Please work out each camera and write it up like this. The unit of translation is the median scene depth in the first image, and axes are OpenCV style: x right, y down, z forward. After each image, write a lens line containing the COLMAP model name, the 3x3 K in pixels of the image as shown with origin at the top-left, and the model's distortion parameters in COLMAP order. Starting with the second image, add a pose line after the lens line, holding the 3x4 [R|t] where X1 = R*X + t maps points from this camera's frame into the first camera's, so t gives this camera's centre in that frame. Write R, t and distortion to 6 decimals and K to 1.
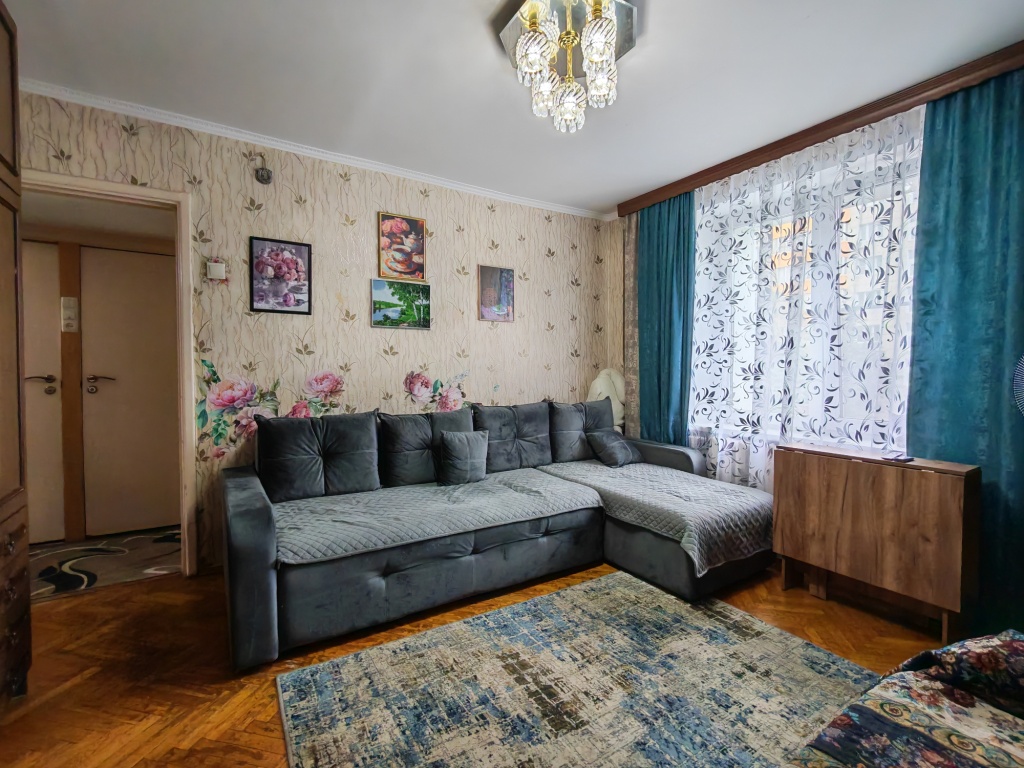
lens RADIAL K [[470.3, 0, 511.4], [0, 470.3, 379.3], [0, 0, 1]] dist [-0.001840, -0.000092]
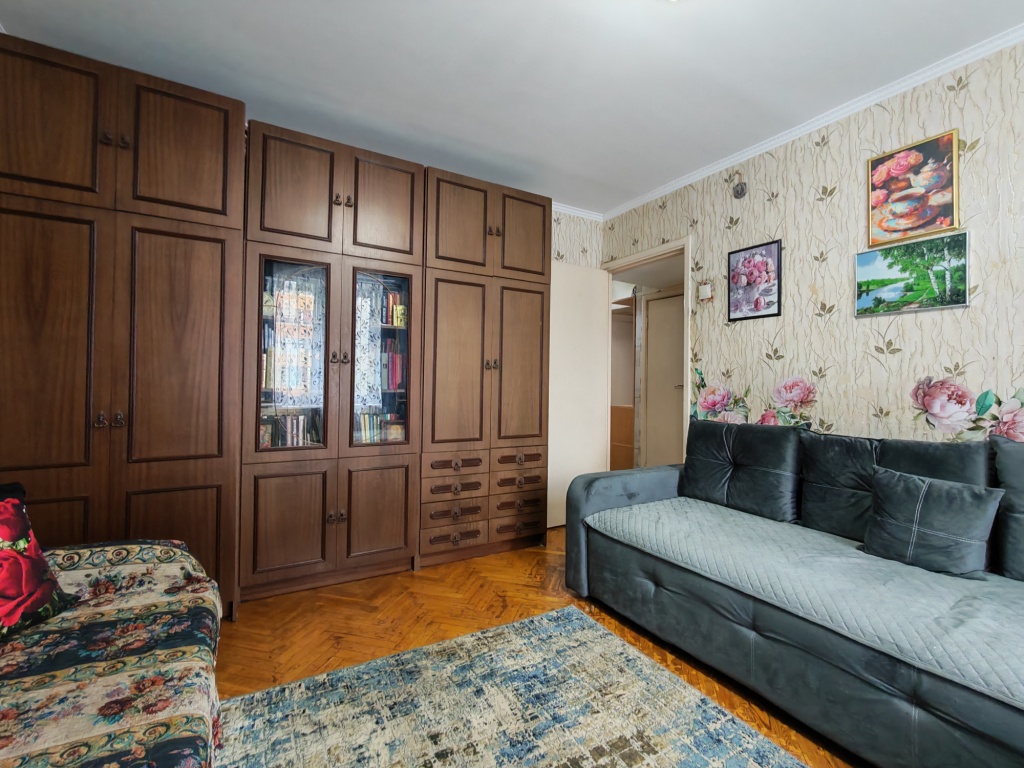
lens RADIAL K [[467.8, 0, 508.0], [0, 467.8, 380.7], [0, 0, 1]] dist [-0.002354, -0.000640]
pose [[-0.042556, -0.016722, -0.998954, 0.950912], [-0.037394, 0.999186, -0.015133, 0.023701], [0.998394, 0.036711, -0.043146, 0.844509]]
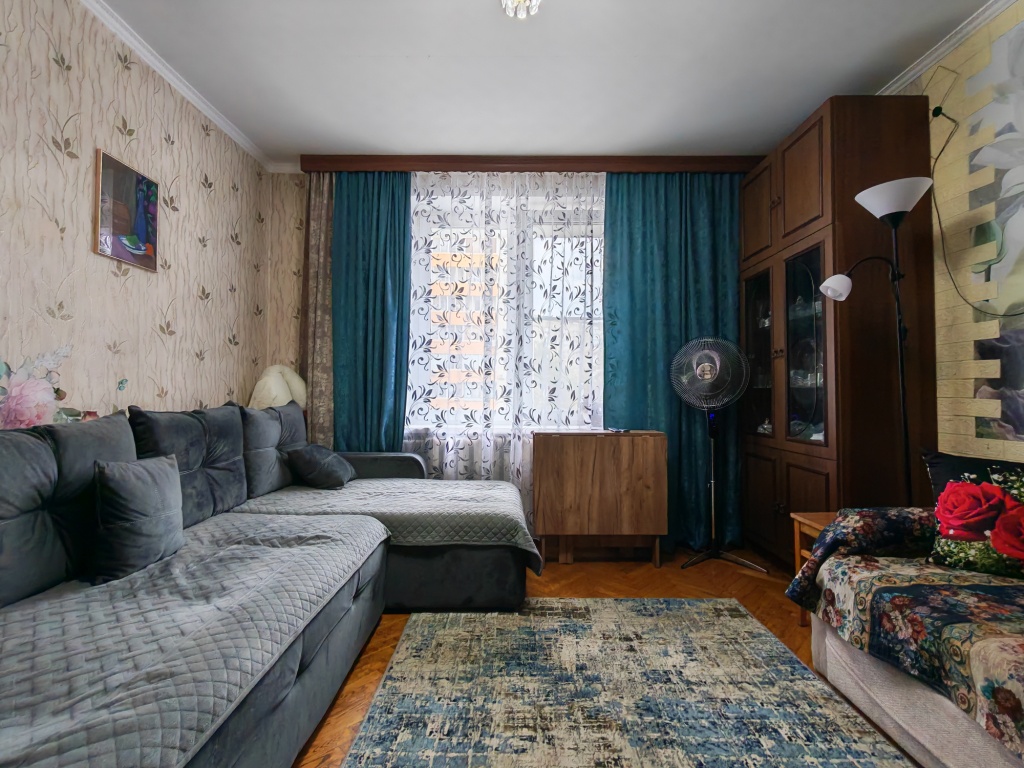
lens RADIAL K [[470.3, 0, 511.4], [0, 470.3, 379.3], [0, 0, 1]] dist [-0.001840, -0.000092]
pose [[0.530769, 0.028911, 0.847023, -0.385236], [0.018834, 0.998769, -0.045893, 0.070131], [-0.847307, 0.040311, 0.529571, 0.492459]]
